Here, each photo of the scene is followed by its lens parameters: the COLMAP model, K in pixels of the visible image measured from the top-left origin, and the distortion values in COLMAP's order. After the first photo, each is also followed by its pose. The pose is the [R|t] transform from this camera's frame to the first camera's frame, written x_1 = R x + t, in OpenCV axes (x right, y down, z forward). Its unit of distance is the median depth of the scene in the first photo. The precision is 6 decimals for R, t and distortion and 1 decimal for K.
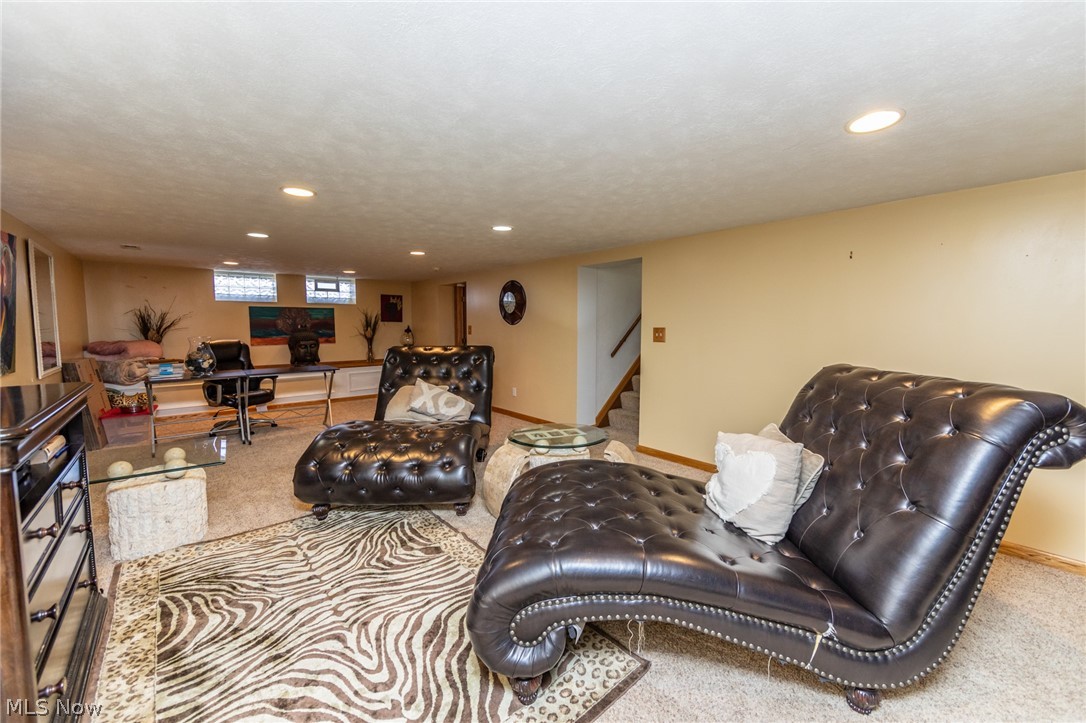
lens RADIAL K [[427.0, 0, 544.3], [0, 427.0, 354.3], [0, 0, 1]] dist [-0.000130, 0.000063]
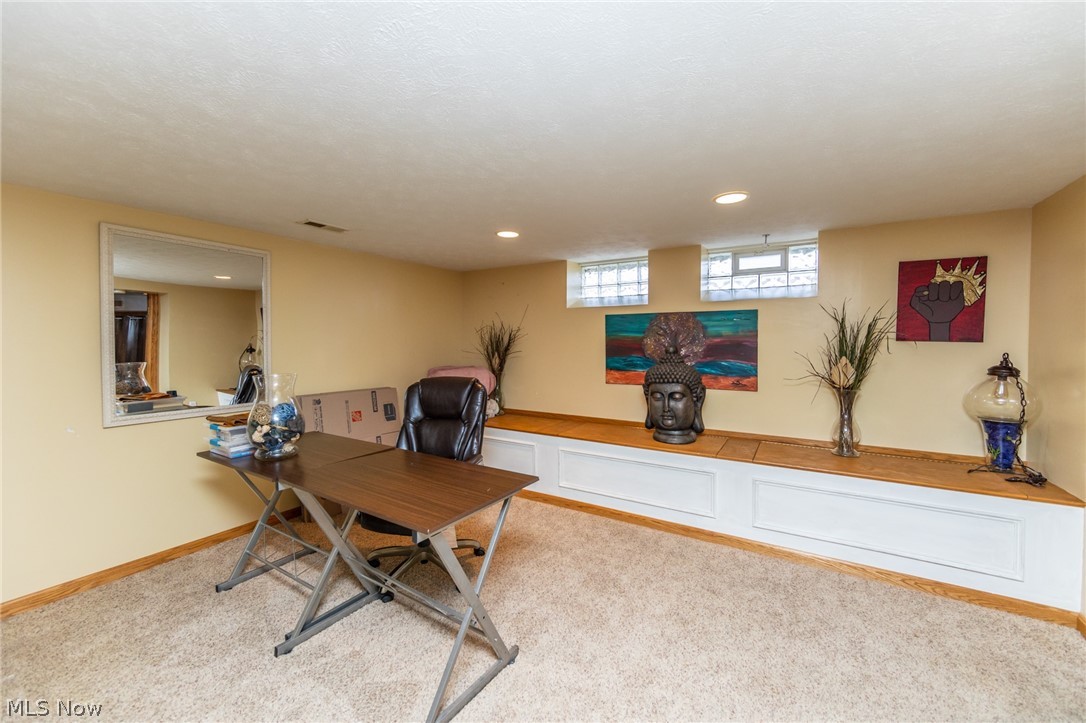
lens RADIAL K [[436.0, 0, 540.8], [0, 436.0, 350.8], [0, 0, 1]] dist [-0.001041, -0.000385]
pose [[0.281894, 0.021260, -0.959210, -0.133410], [-0.070519, 0.997509, 0.001384, -0.052556], [0.956850, 0.067253, 0.282691, 0.671881]]
